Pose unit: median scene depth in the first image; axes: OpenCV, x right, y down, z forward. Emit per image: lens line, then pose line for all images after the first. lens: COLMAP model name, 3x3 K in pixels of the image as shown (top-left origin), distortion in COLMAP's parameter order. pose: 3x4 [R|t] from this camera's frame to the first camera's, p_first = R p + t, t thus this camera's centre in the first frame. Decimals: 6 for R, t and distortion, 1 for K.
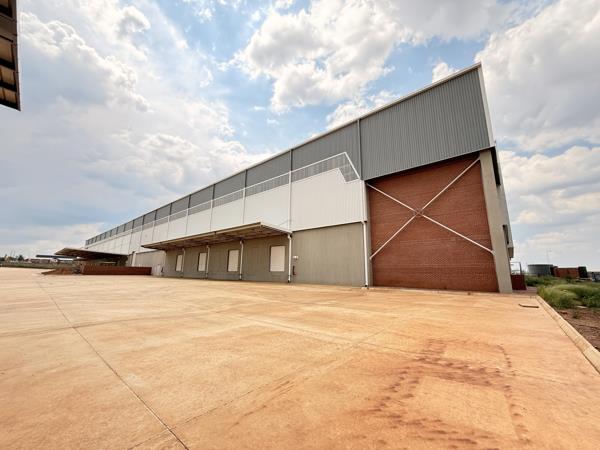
lens RADIAL K [[241.7, 0, 300.0], [0, 241.7, 225.0], [0, 0, 1]] dist [0.001643, 0.000163]
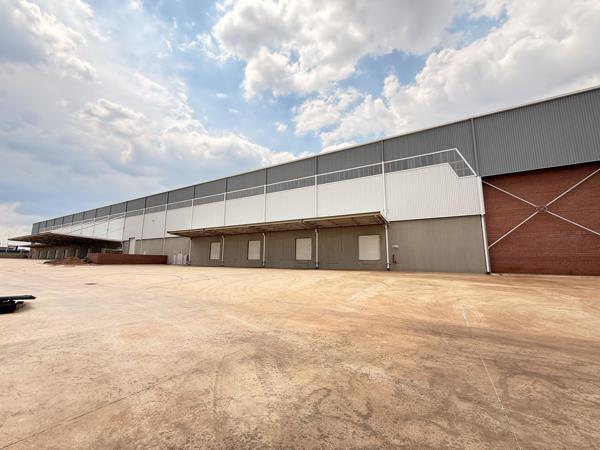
lens RADIAL K [[228.6, 0, 300.0], [0, 228.6, 225.0], [0, 0, 1]] dist [-0.002181, -0.000237]
pose [[0.977292, 0.022096, 0.210742, -0.502787], [-0.032884, 0.998314, 0.047824, 0.006850], [-0.209330, -0.053668, 0.976371, 0.106534]]
